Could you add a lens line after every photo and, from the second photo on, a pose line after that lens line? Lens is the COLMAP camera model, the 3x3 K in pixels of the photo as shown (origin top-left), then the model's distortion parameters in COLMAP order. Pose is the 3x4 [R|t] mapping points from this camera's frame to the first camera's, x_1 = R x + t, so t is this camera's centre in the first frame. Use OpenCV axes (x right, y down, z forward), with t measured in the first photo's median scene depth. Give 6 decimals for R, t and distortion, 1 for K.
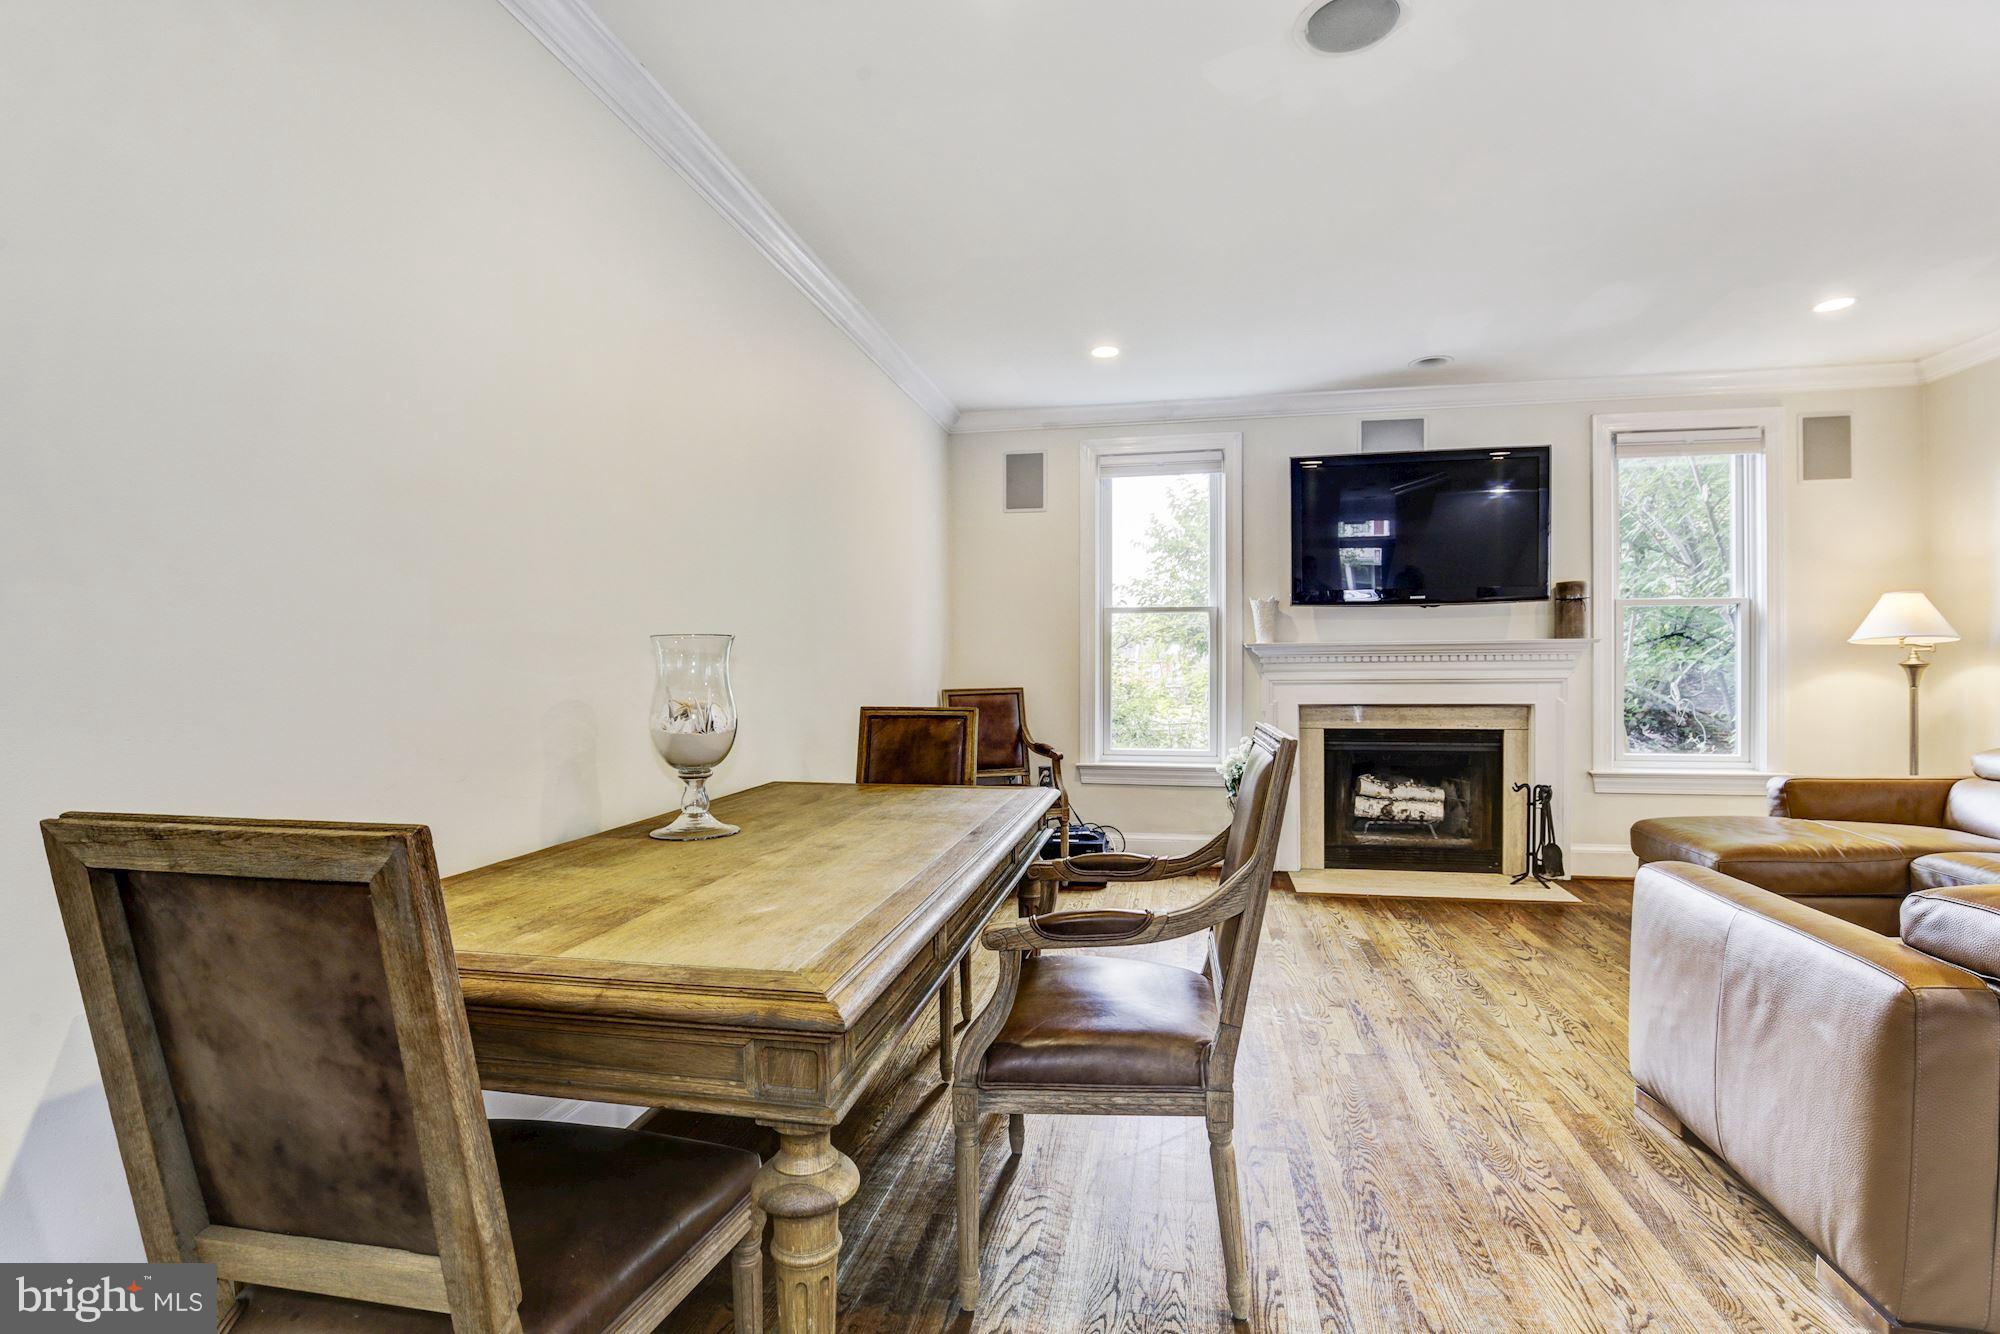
lens RADIAL K [[908.7, 0, 990.9], [0, 908.7, 665.3], [0, 0, 1]] dist [-0.025192, 0.001452]
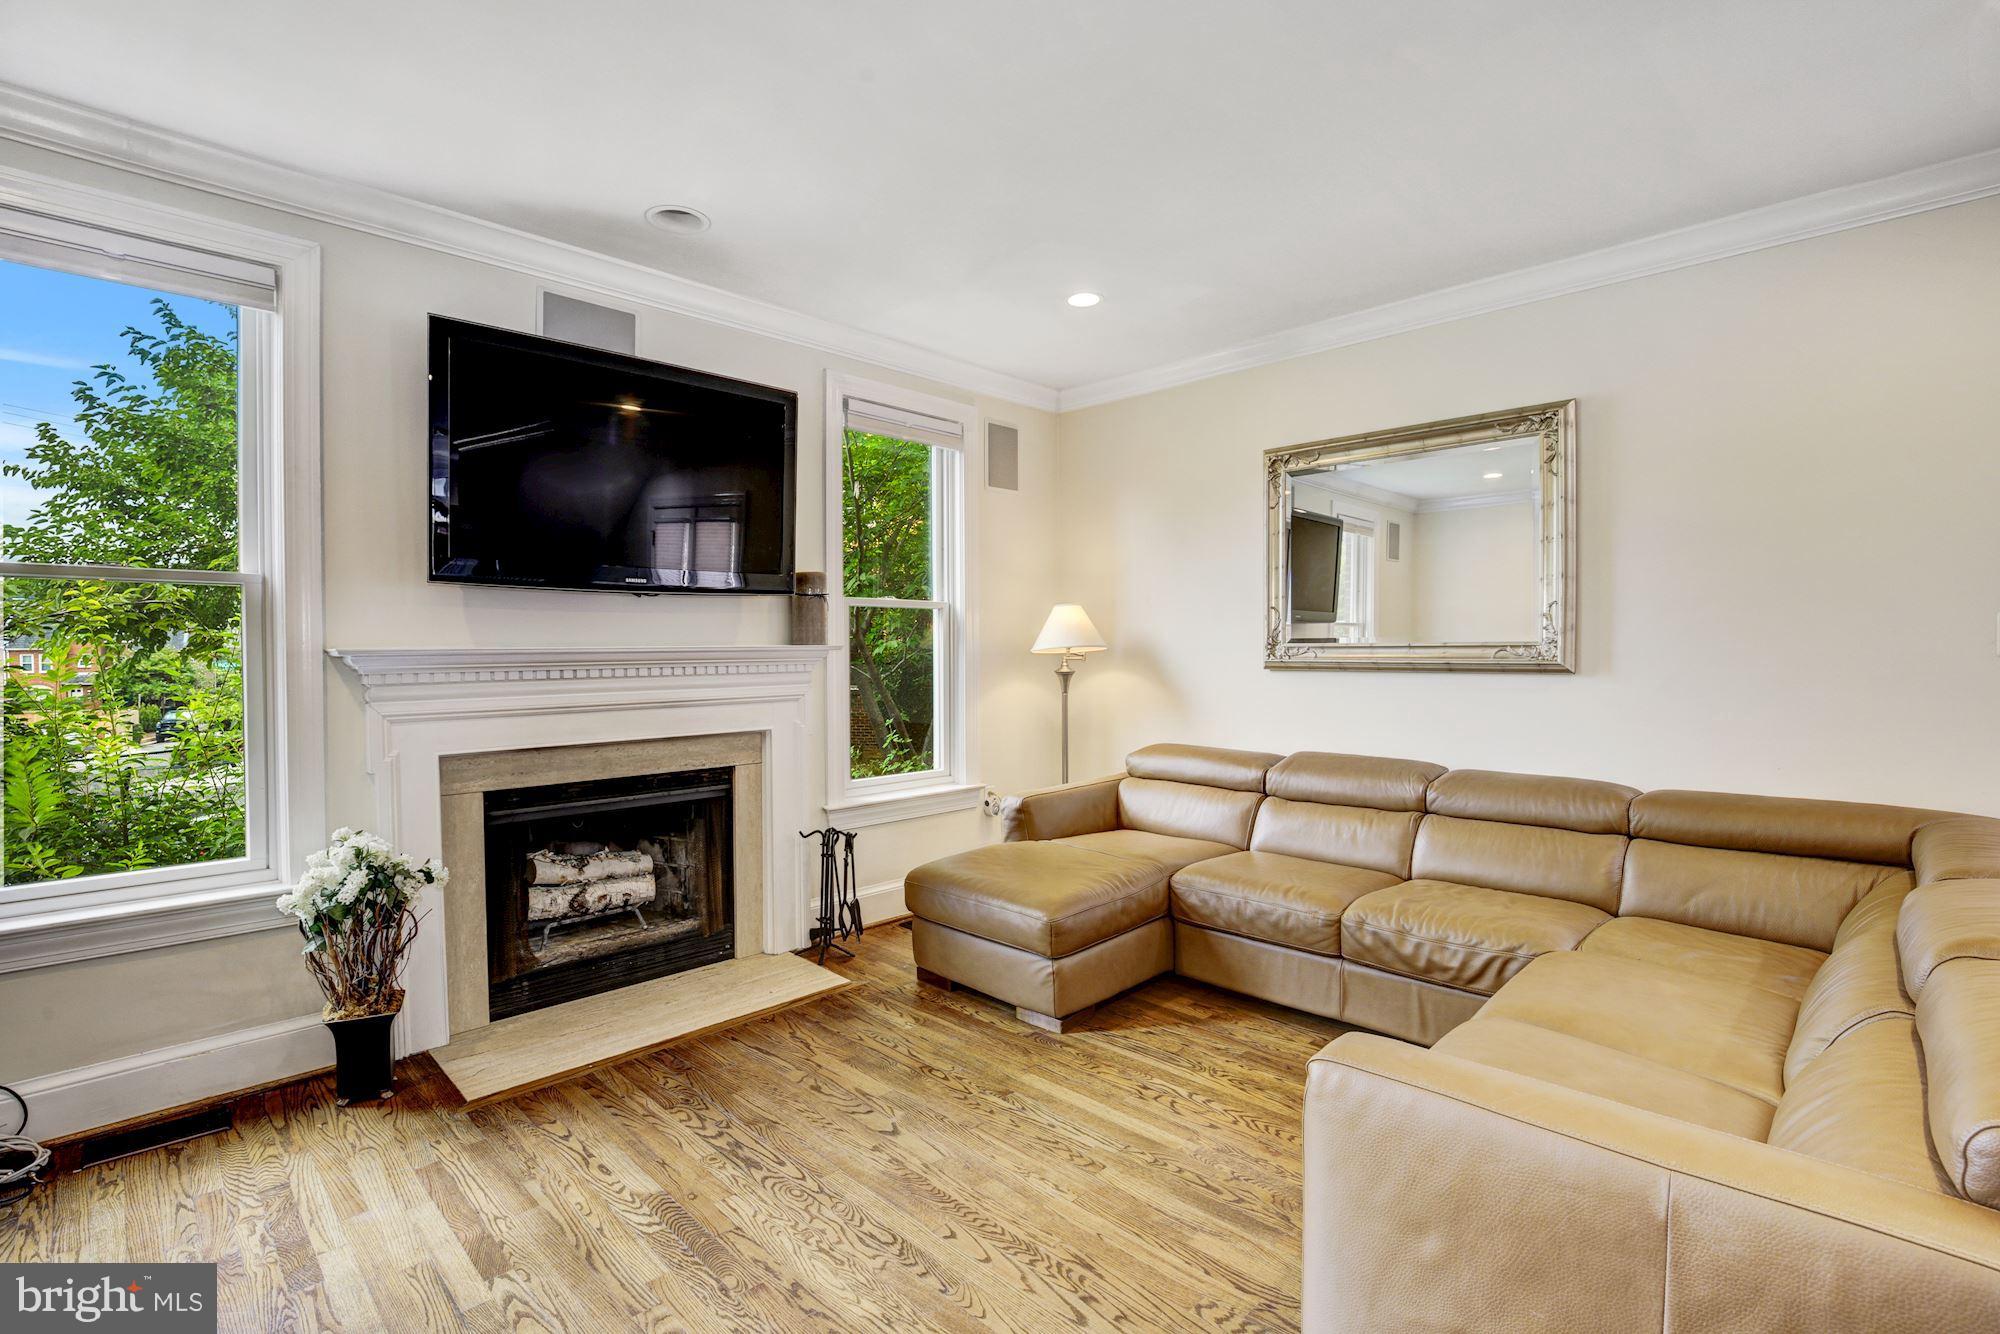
lens RADIAL K [[888.7, 0, 946.4], [0, 888.7, 665.3], [0, 0, 1]] dist [-0.034370, 0.009227]
pose [[0.549563, -0.016058, 0.835298, 0.054568], [0.002322, 0.999841, 0.017694, -0.023885], [-0.835449, -0.007785, 0.549513, 0.445938]]
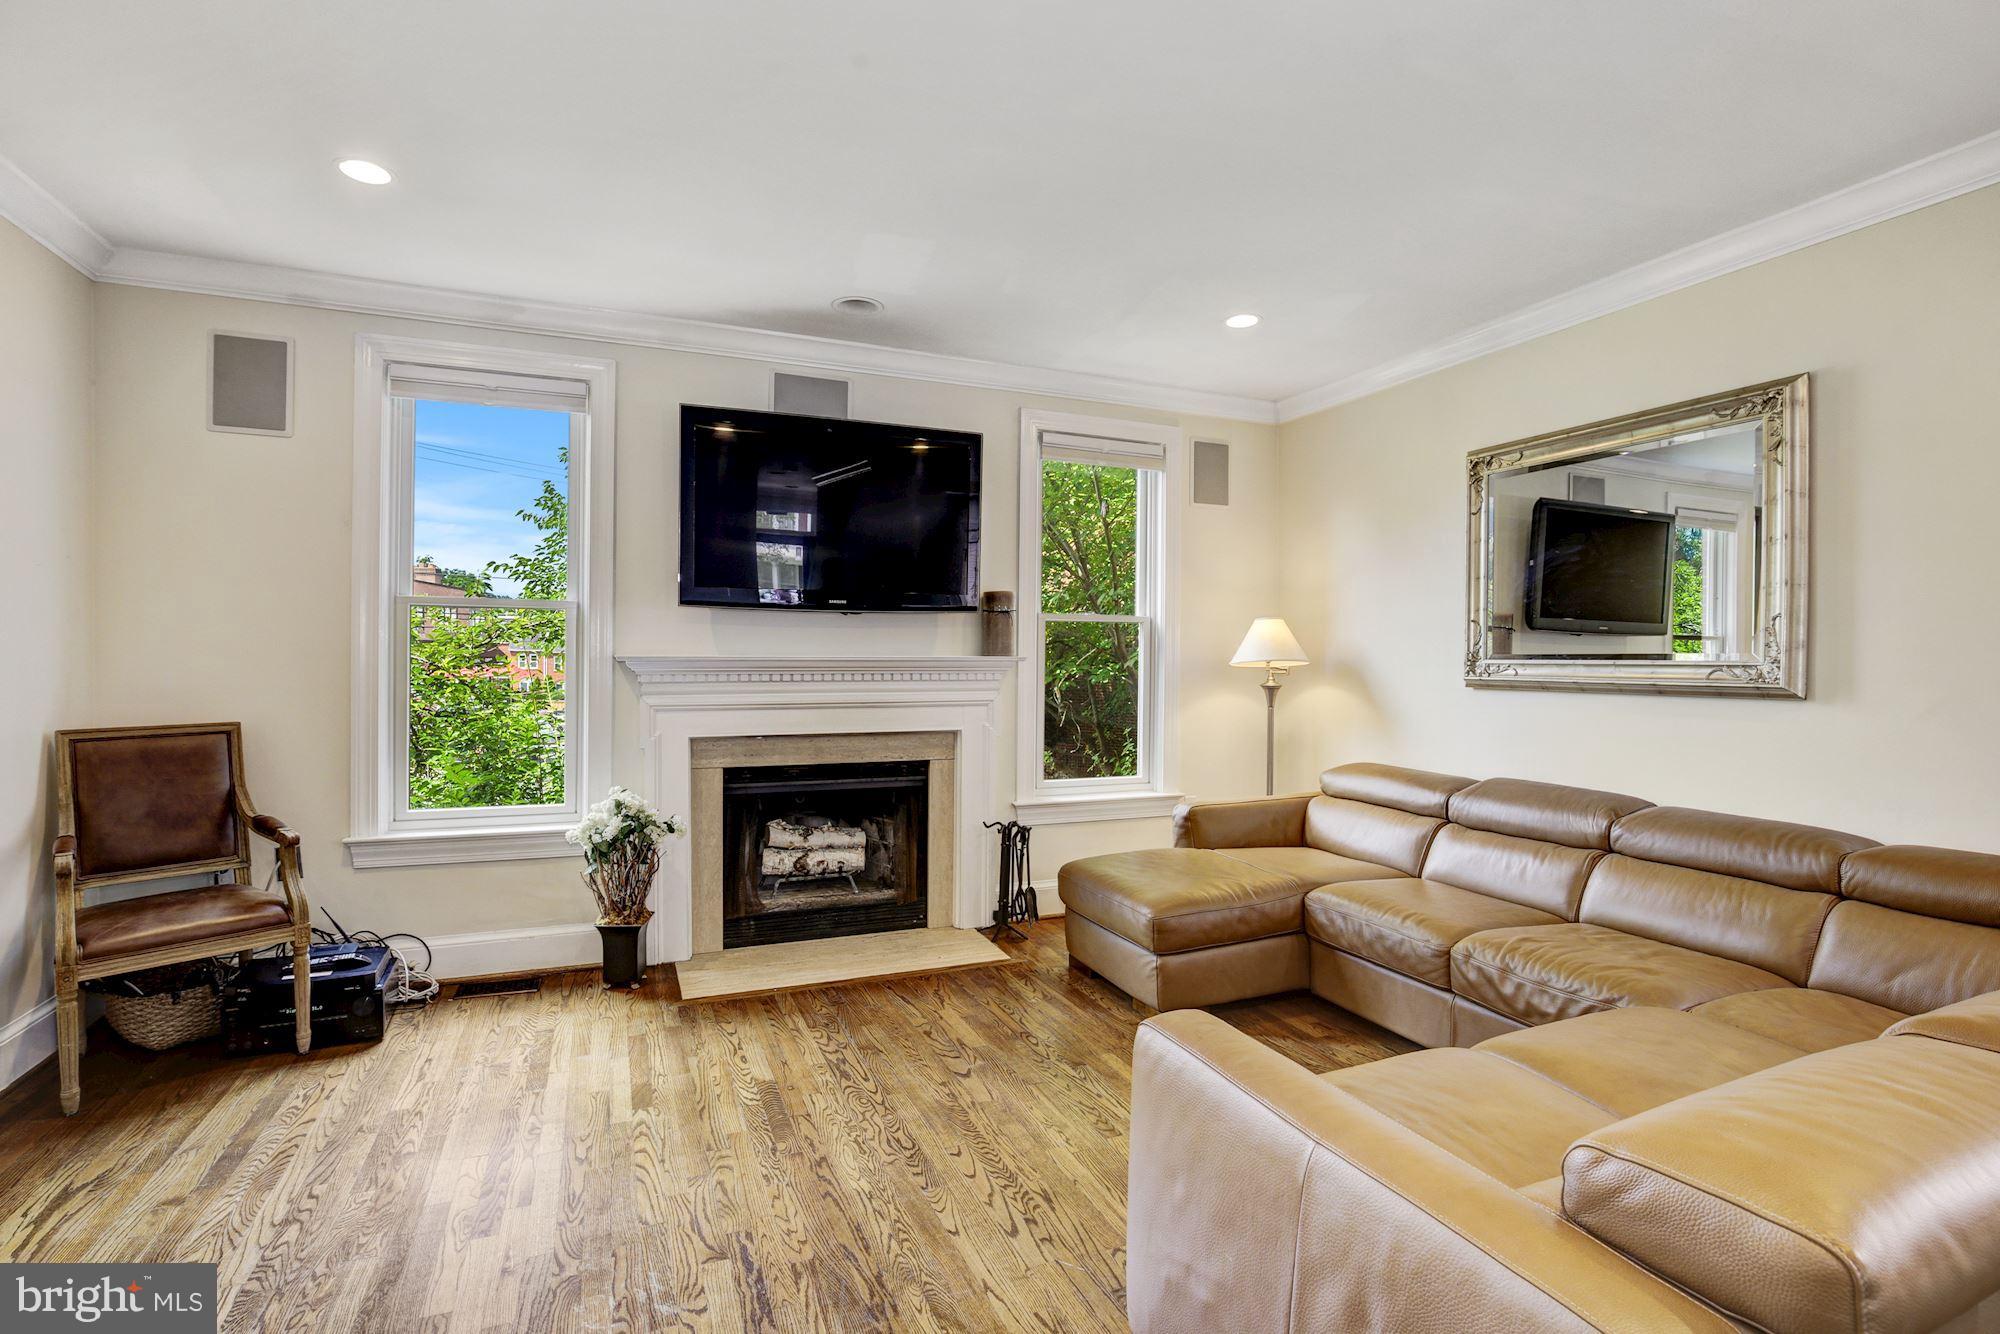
lens RADIAL K [[908.7, 0, 990.9], [0, 908.7, 665.3], [0, 0, 1]] dist [-0.025192, 0.001452]
pose [[0.820062, 0.003751, 0.572262, 0.119615], [-0.009762, 0.999925, 0.007436, -0.025660], [-0.572191, -0.011685, 0.820037, 0.253984]]
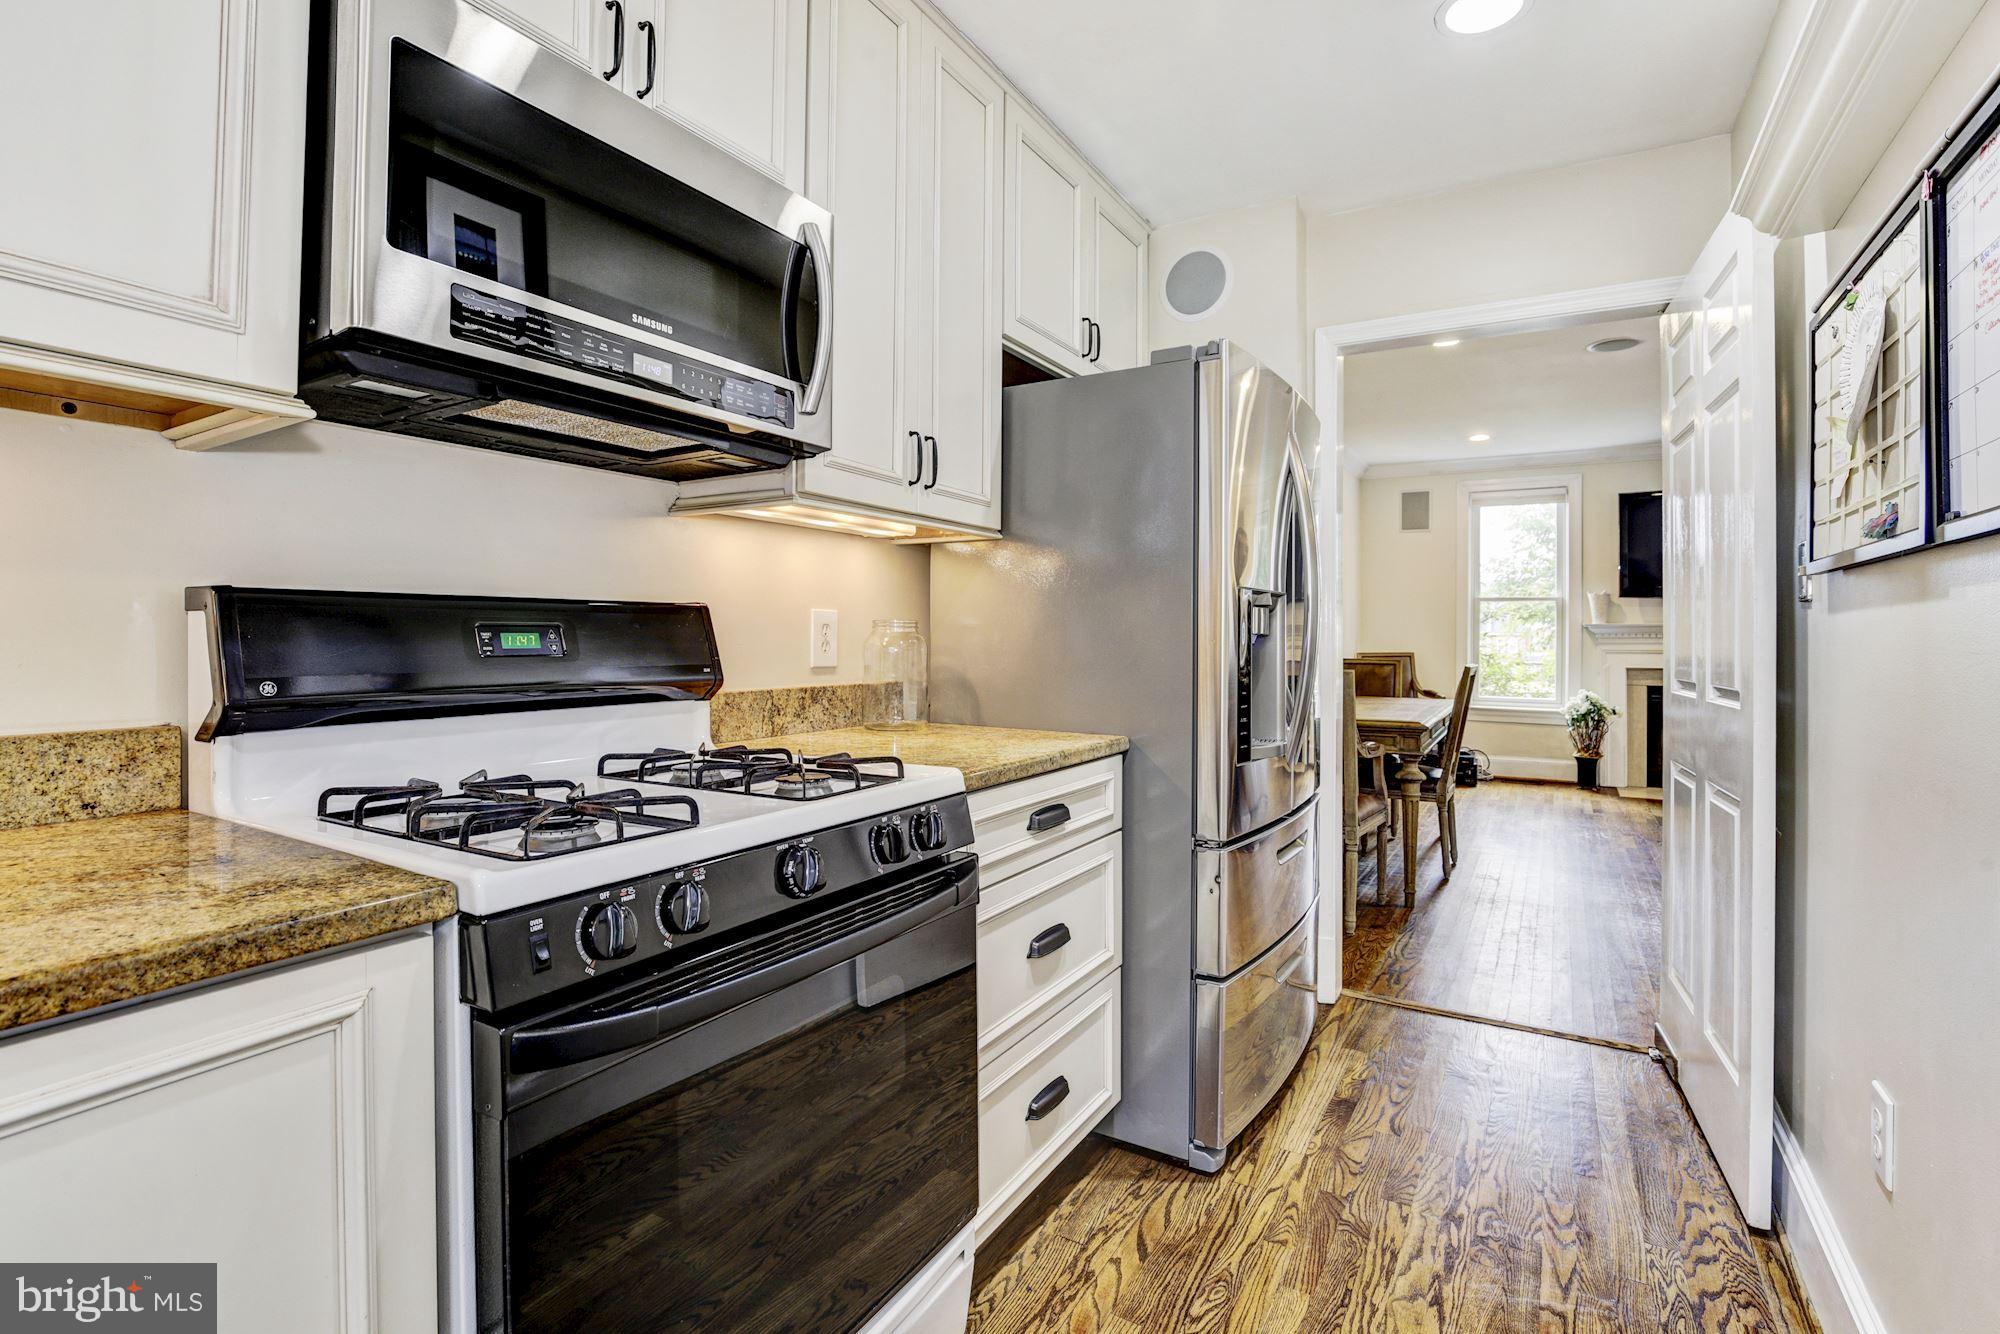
lens RADIAL K [[903.2, 0, 1053.4], [0, 903.2, 619.1], [0, 0, 1]] dist [-0.000482, 0.000215]
pose [[0.957930, 0.008231, -0.286885, -0.114015], [-0.013230, 0.999793, -0.015490, 0.001705], [0.286698, 0.018633, 0.957840, -0.620257]]
